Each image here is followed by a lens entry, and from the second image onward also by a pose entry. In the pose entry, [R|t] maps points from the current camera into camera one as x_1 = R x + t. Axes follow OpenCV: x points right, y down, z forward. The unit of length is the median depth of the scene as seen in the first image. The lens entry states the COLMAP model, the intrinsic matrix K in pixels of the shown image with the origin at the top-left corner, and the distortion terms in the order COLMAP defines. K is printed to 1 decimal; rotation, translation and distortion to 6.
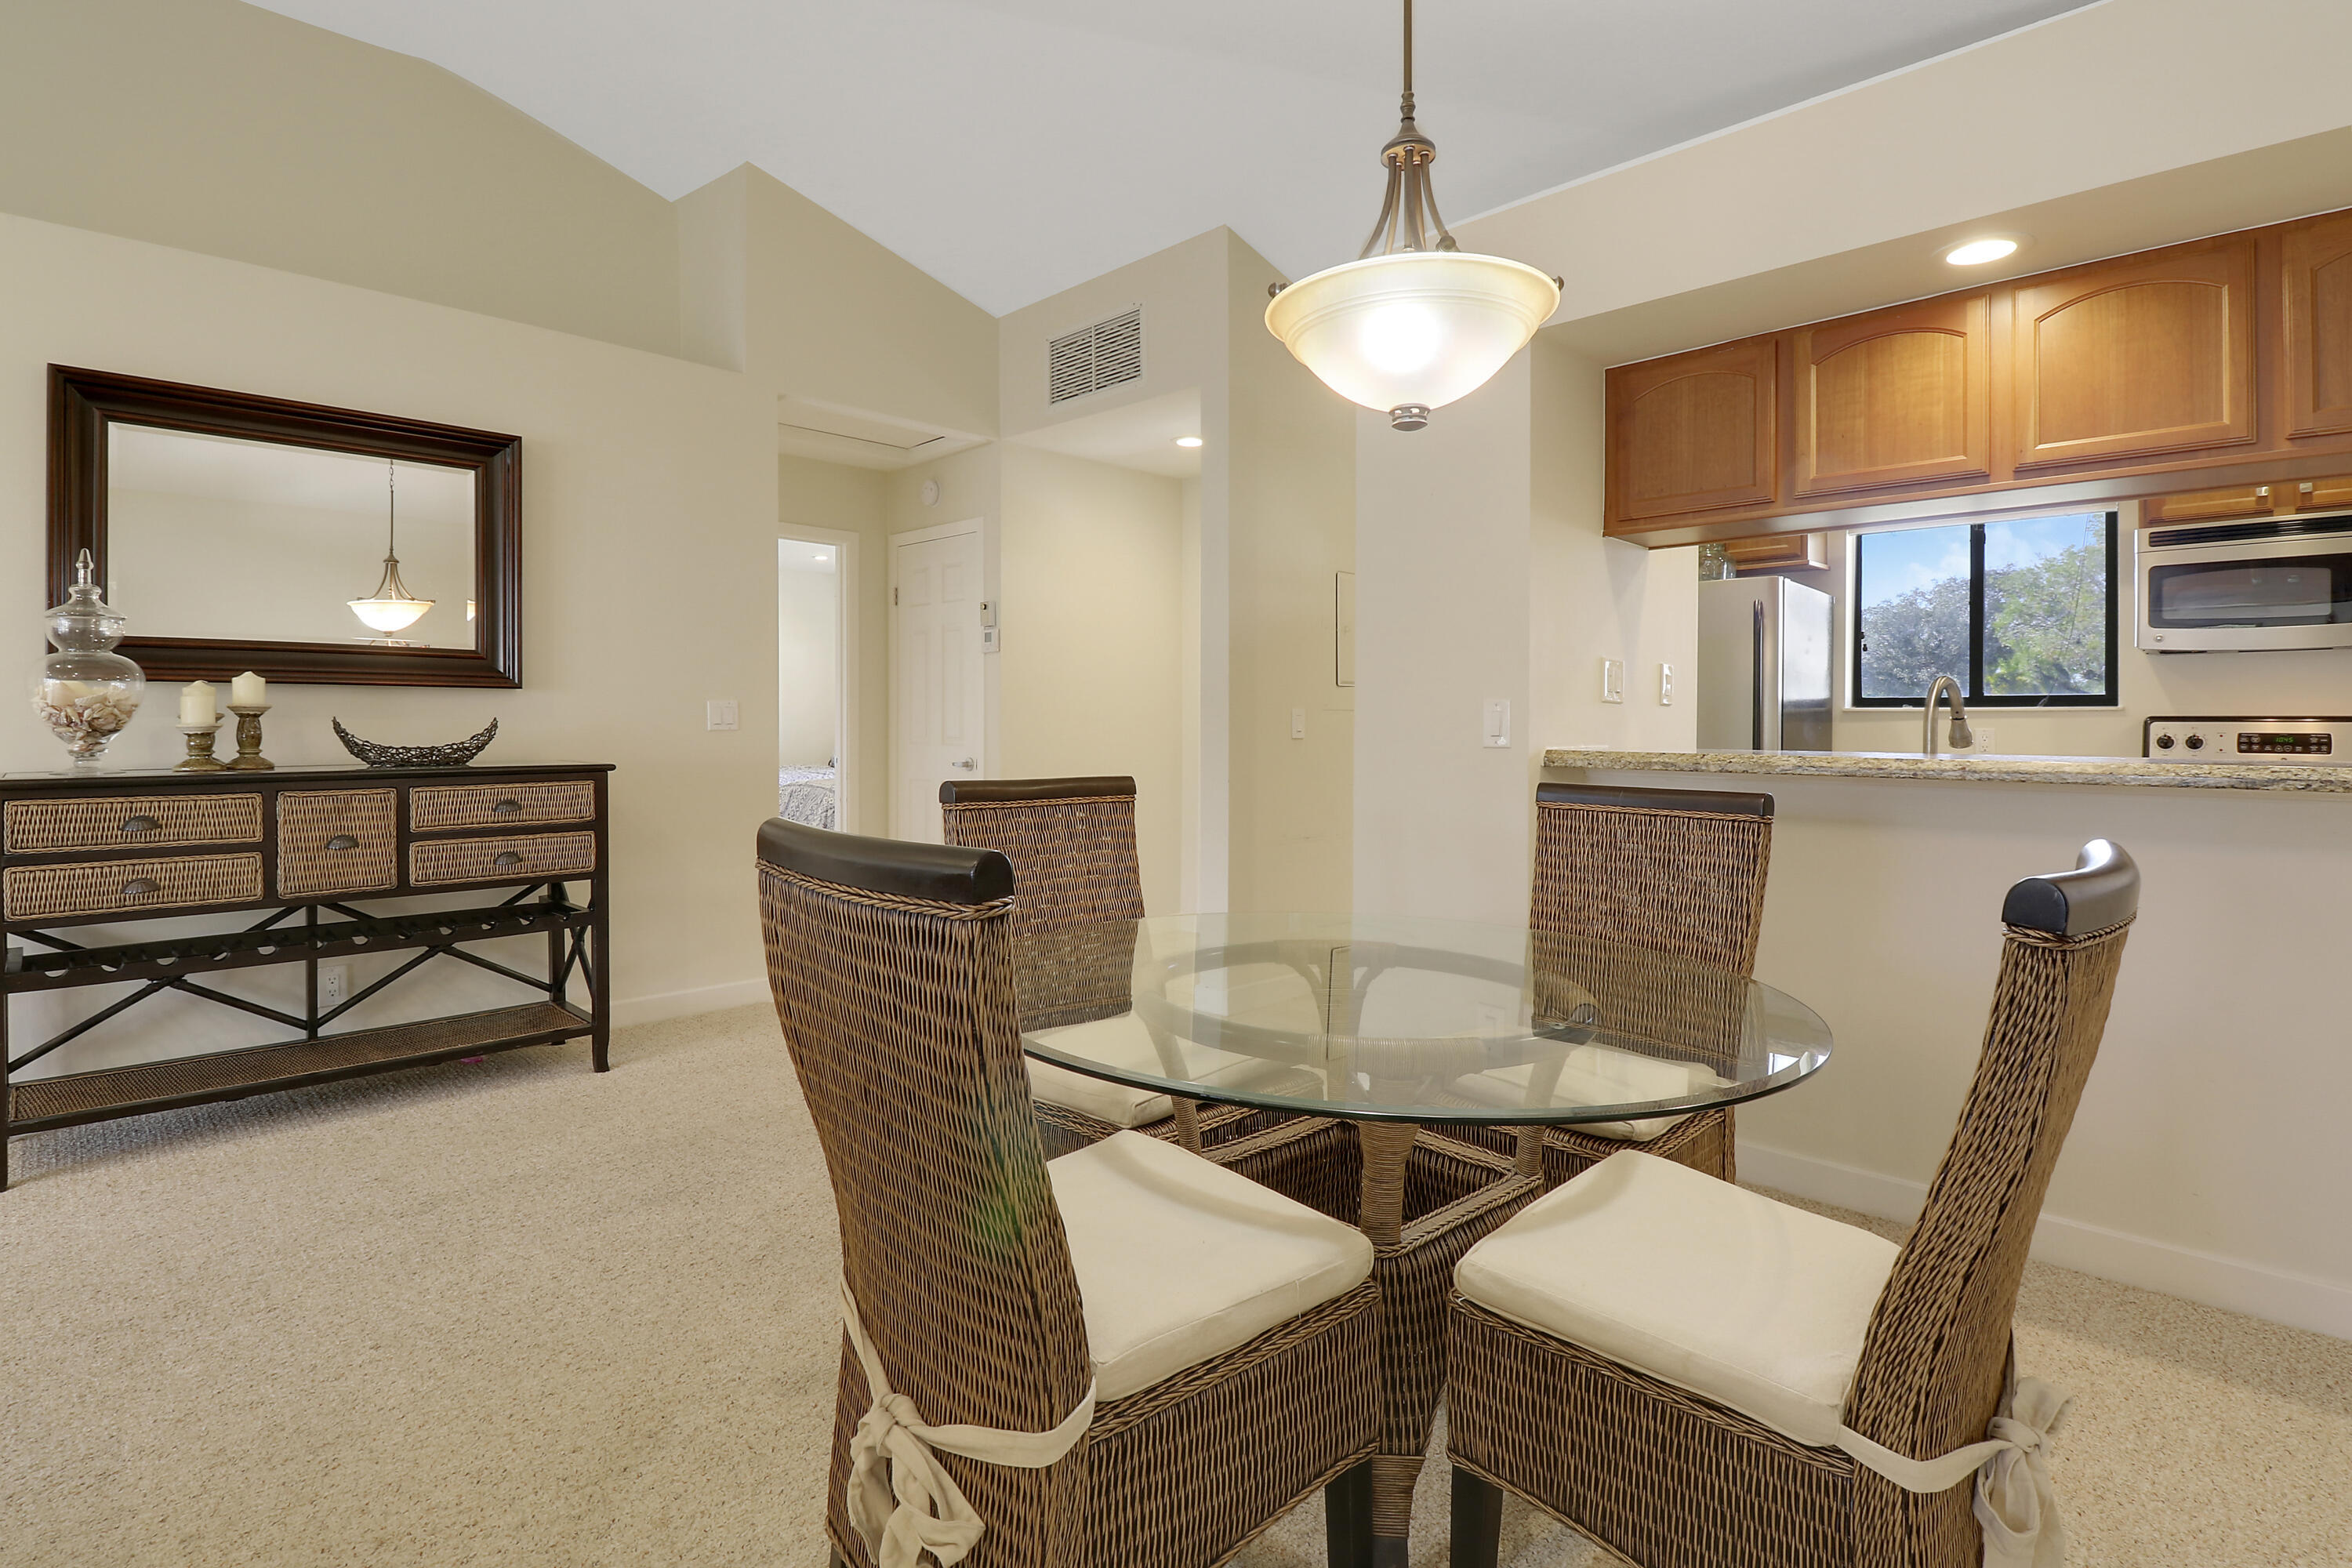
lens RADIAL K [[1110.5, 0, 1174.6], [0, 1110.5, 758.4], [0, 0, 1]] dist [-0.004754, -0.000709]
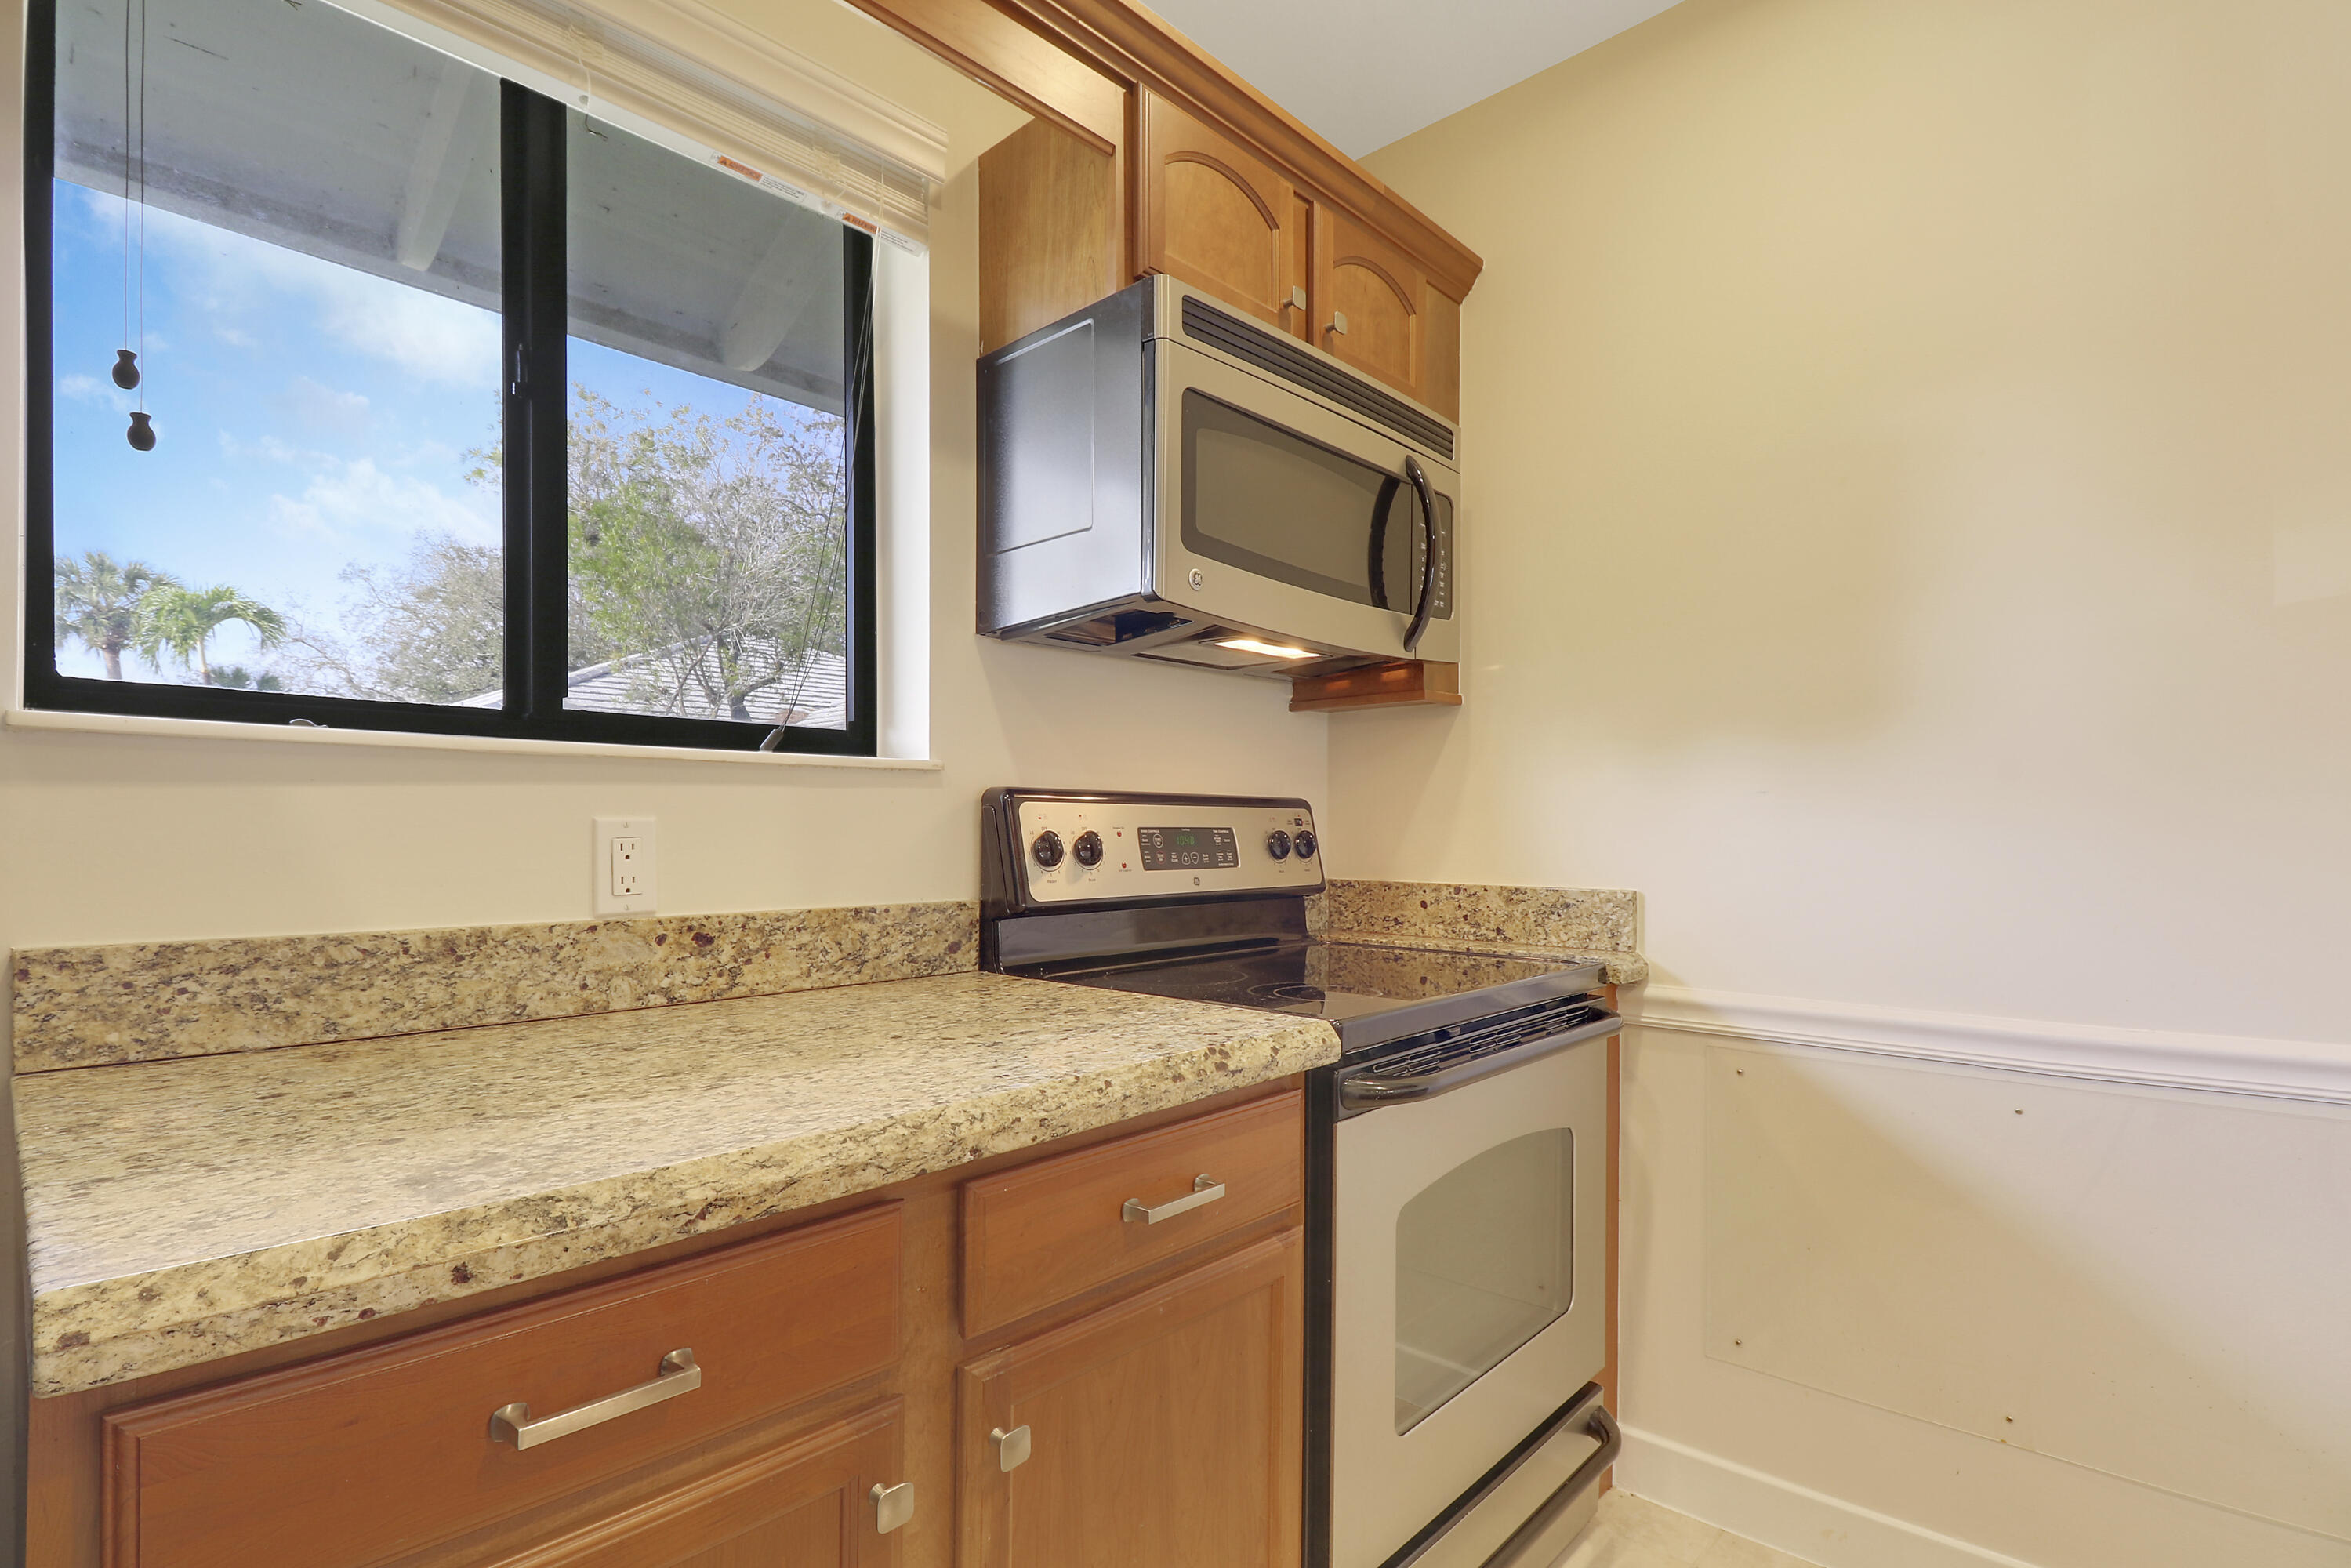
lens RADIAL K [[1157.7, 0, 1172.6], [0, 1157.7, 824.8], [0, 0, 1]] dist [-0.001417, -0.000245]
pose [[-0.040119, -0.002972, 0.999190, 0.487622], [0.025904, 0.999656, 0.004013, -0.025401], [-0.998859, 0.026044, -0.040029, 1.010555]]
